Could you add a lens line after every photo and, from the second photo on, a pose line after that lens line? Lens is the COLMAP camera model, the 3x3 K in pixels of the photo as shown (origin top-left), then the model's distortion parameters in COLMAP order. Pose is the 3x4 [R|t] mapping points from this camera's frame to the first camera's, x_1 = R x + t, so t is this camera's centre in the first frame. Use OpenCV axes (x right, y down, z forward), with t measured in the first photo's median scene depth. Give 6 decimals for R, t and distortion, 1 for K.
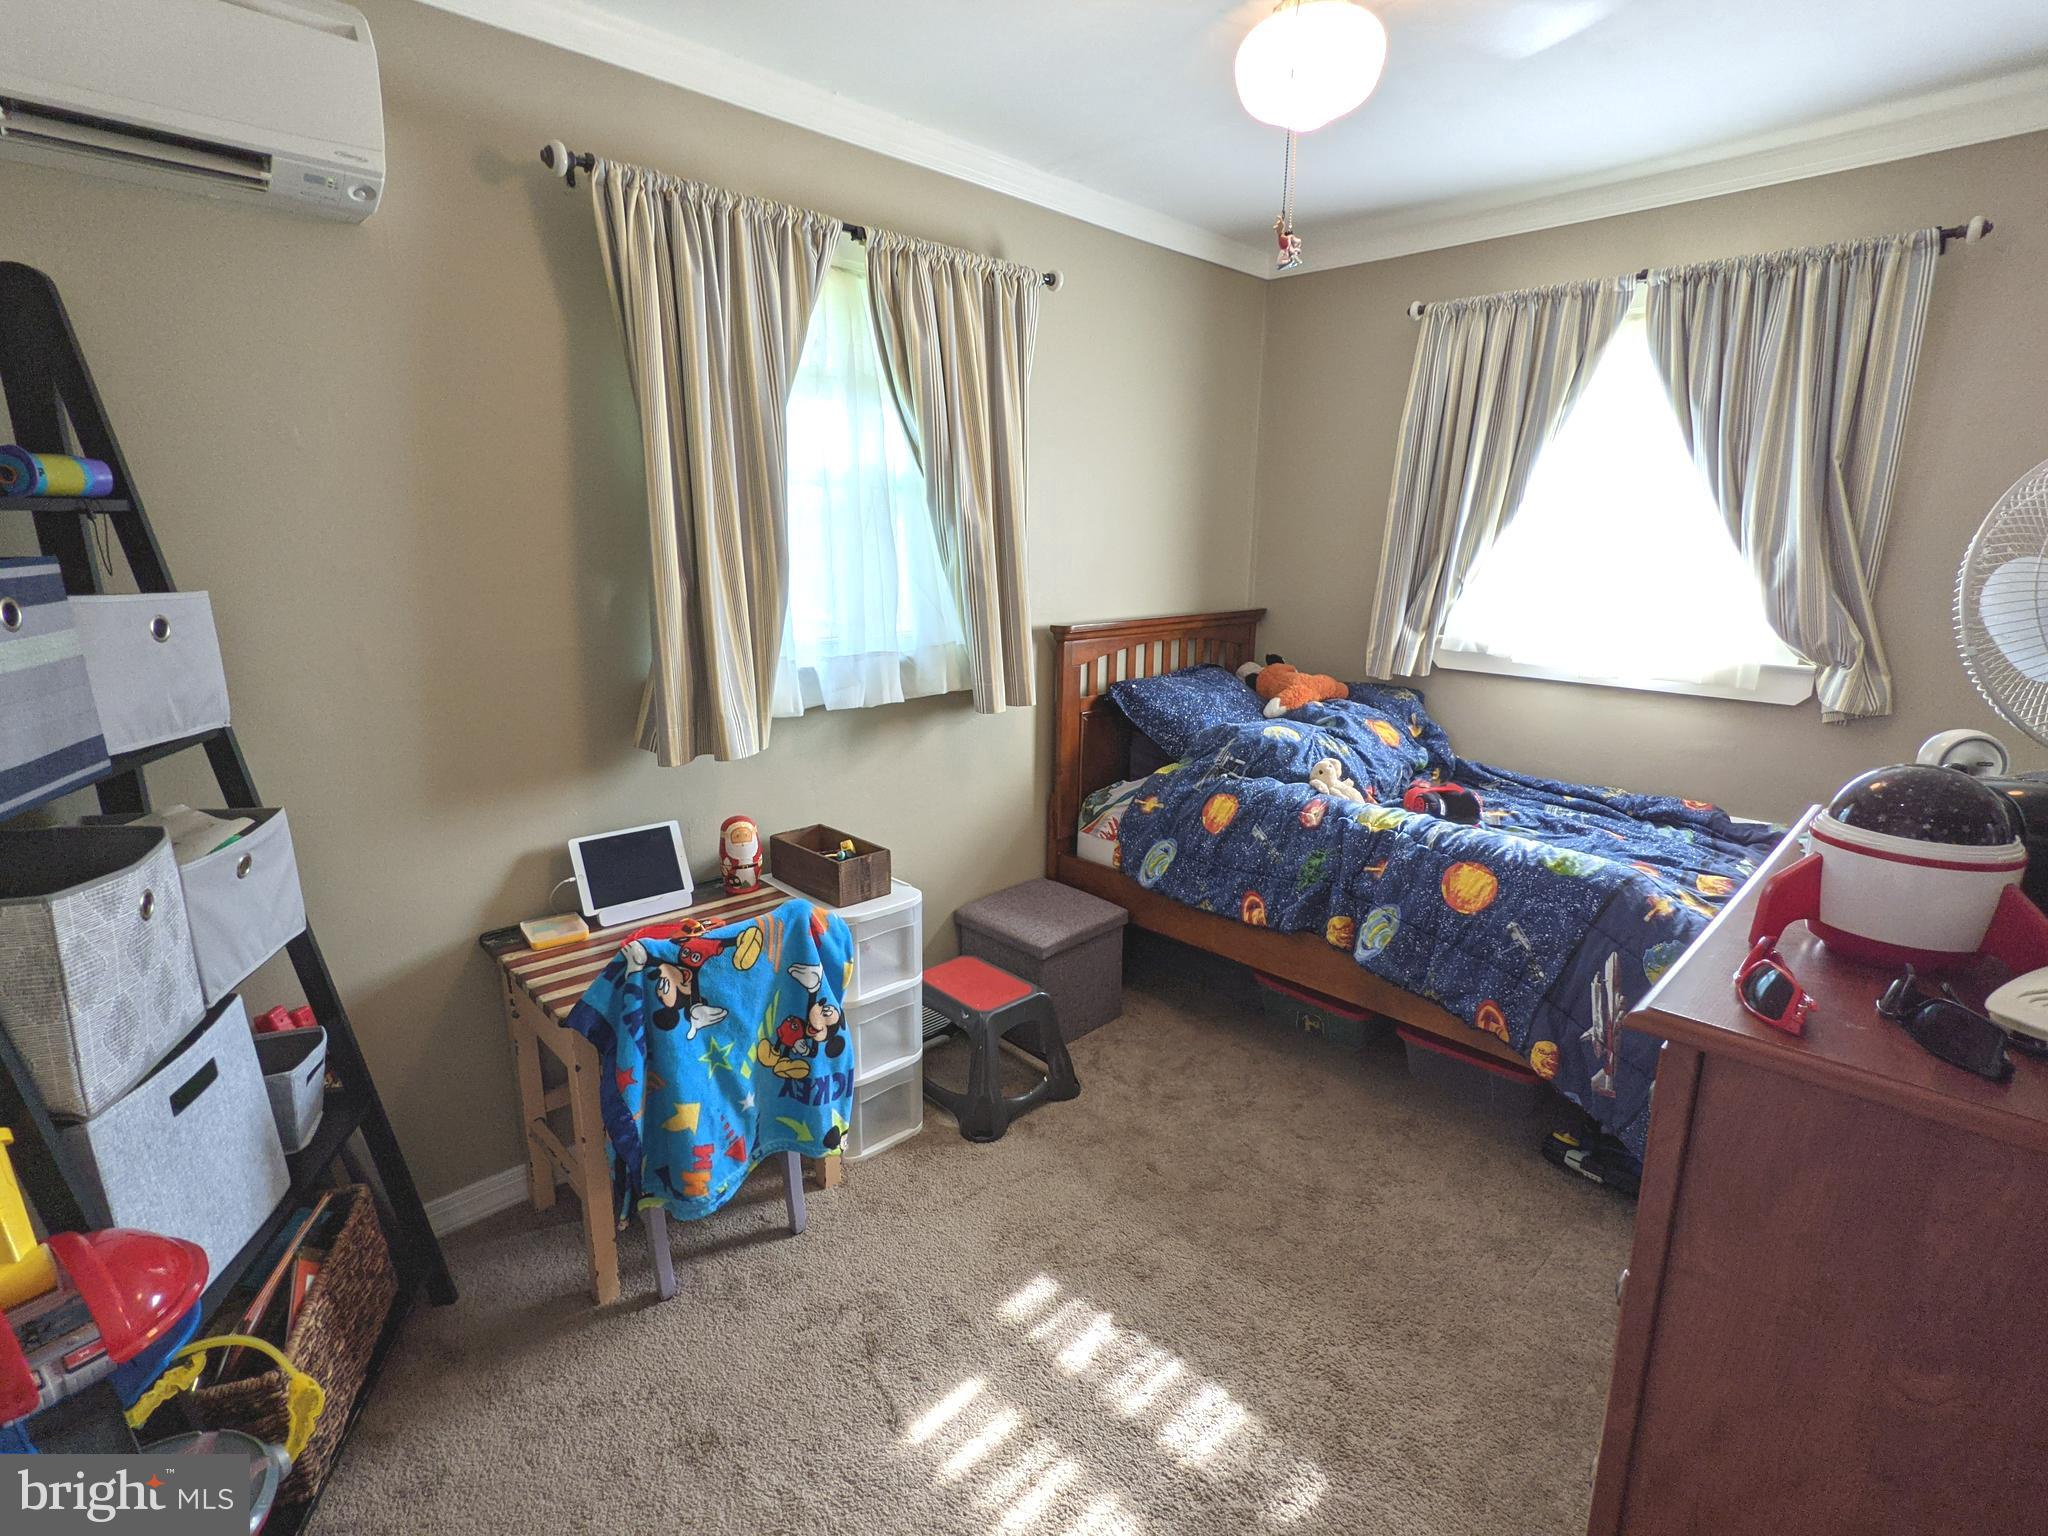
lens RADIAL K [[991.3, 0, 1031.8], [0, 991.3, 766.1], [0, 0, 1]] dist [0.000212, 0.000525]
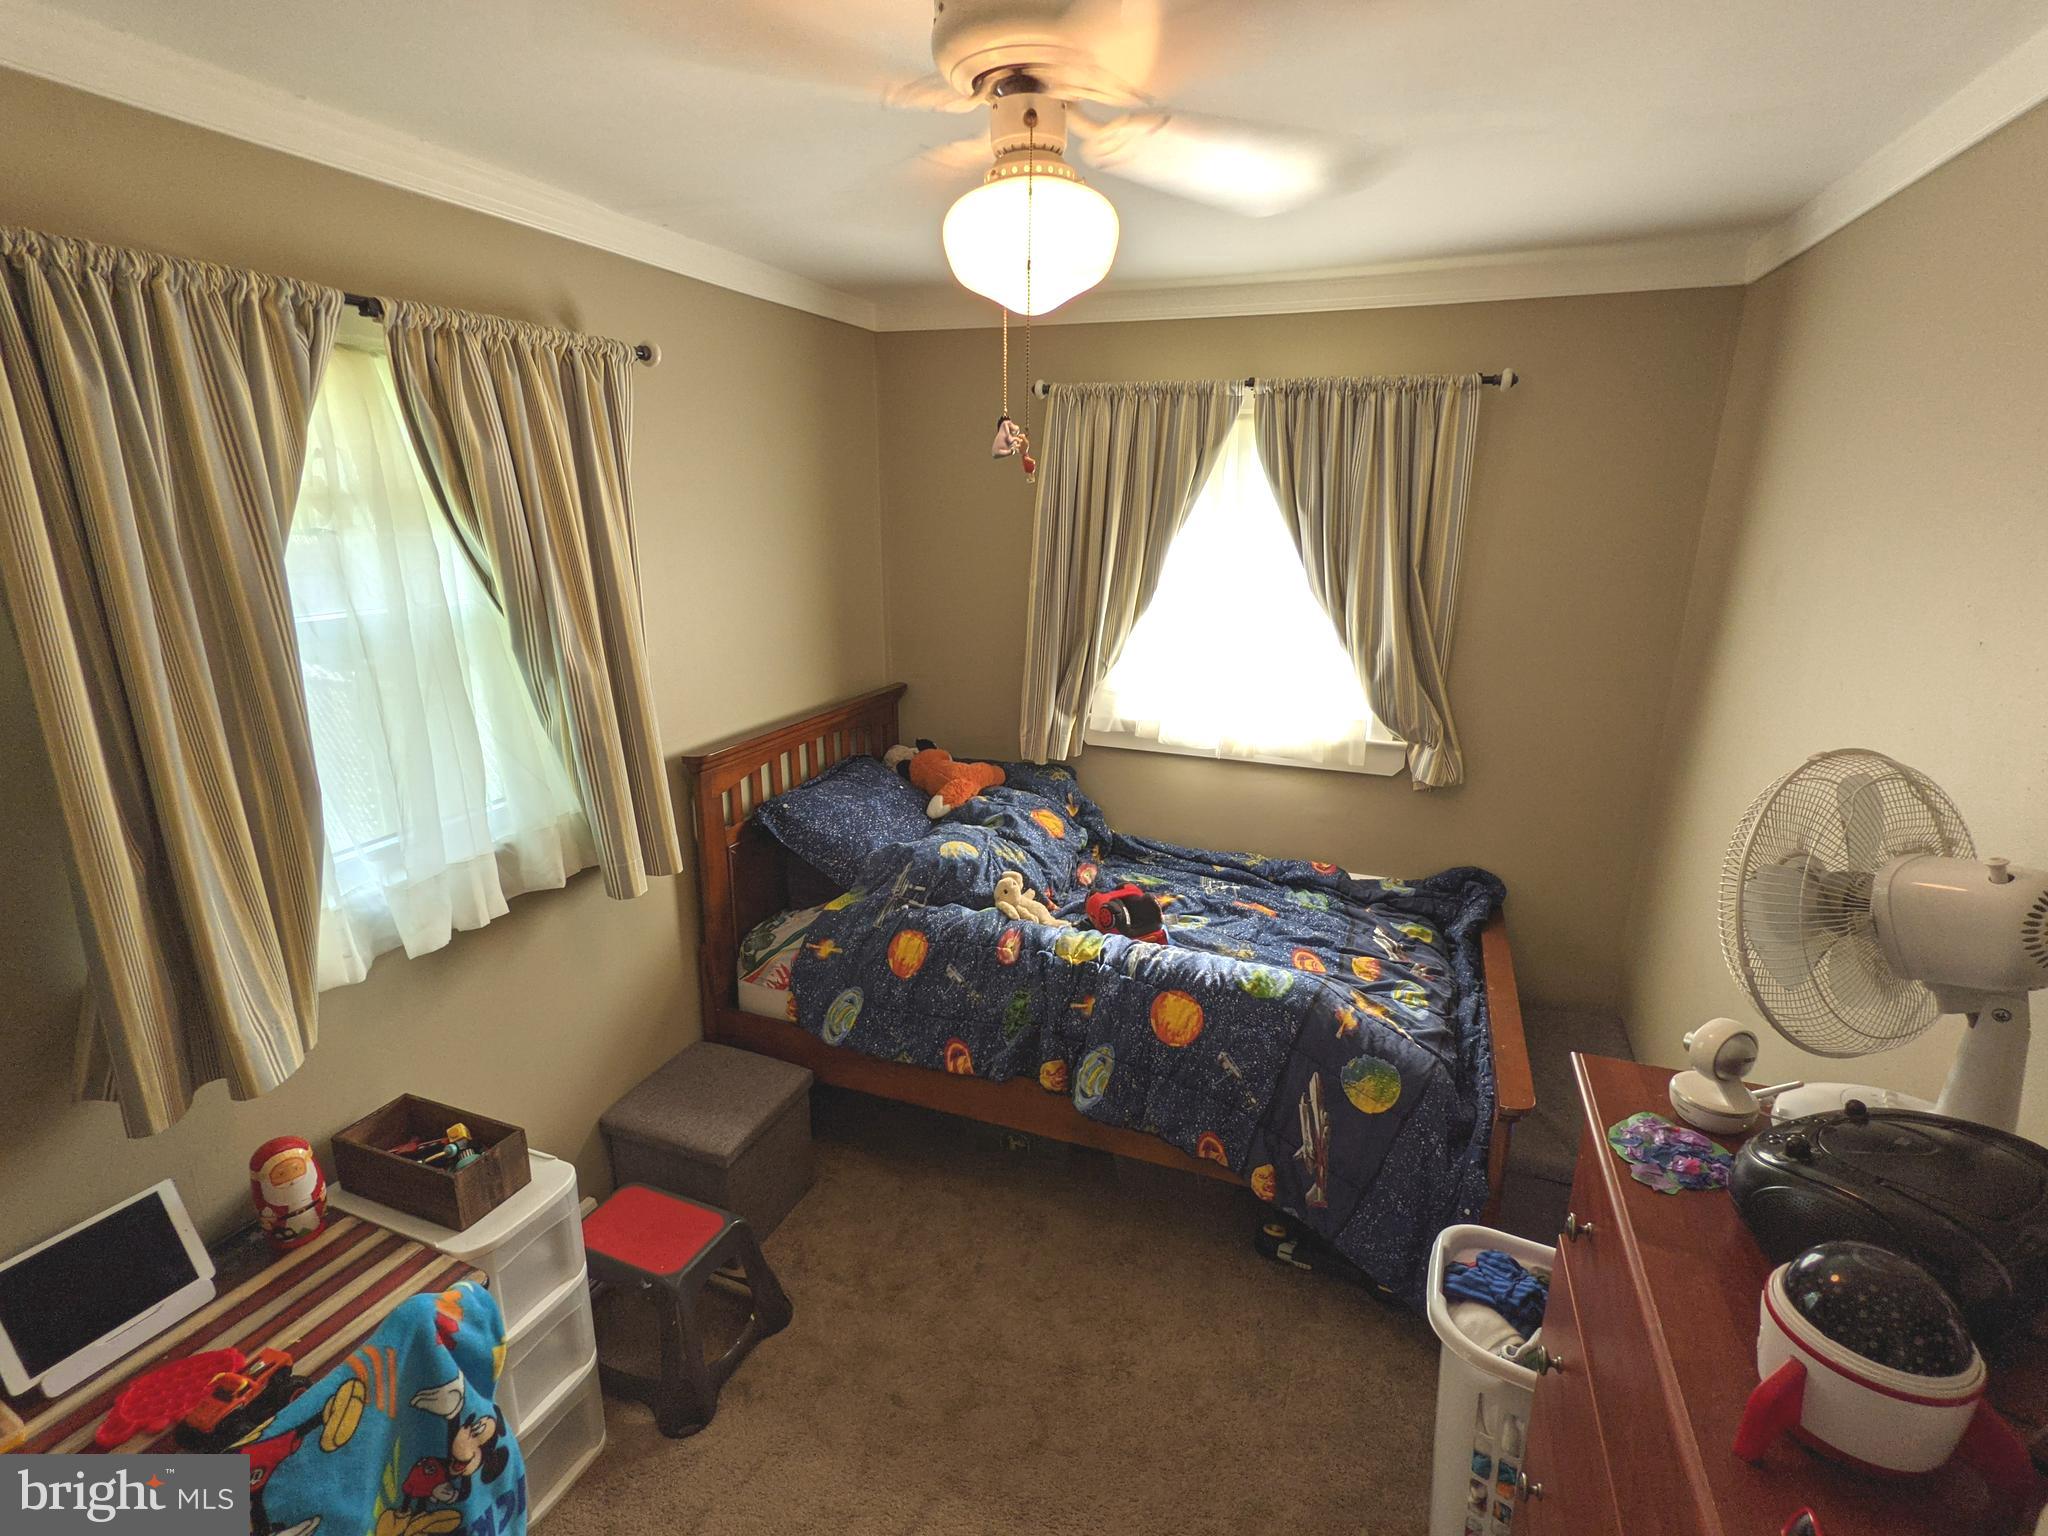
lens RADIAL K [[991.3, 0, 1031.8], [0, 991.3, 766.1], [0, 0, 1]] dist [0.000212, 0.000525]
pose [[0.910437, -0.110032, 0.398745, -0.056700], [0.094437, 0.993804, 0.058612, -0.186401], [-0.402724, -0.015706, 0.915187, 0.138102]]
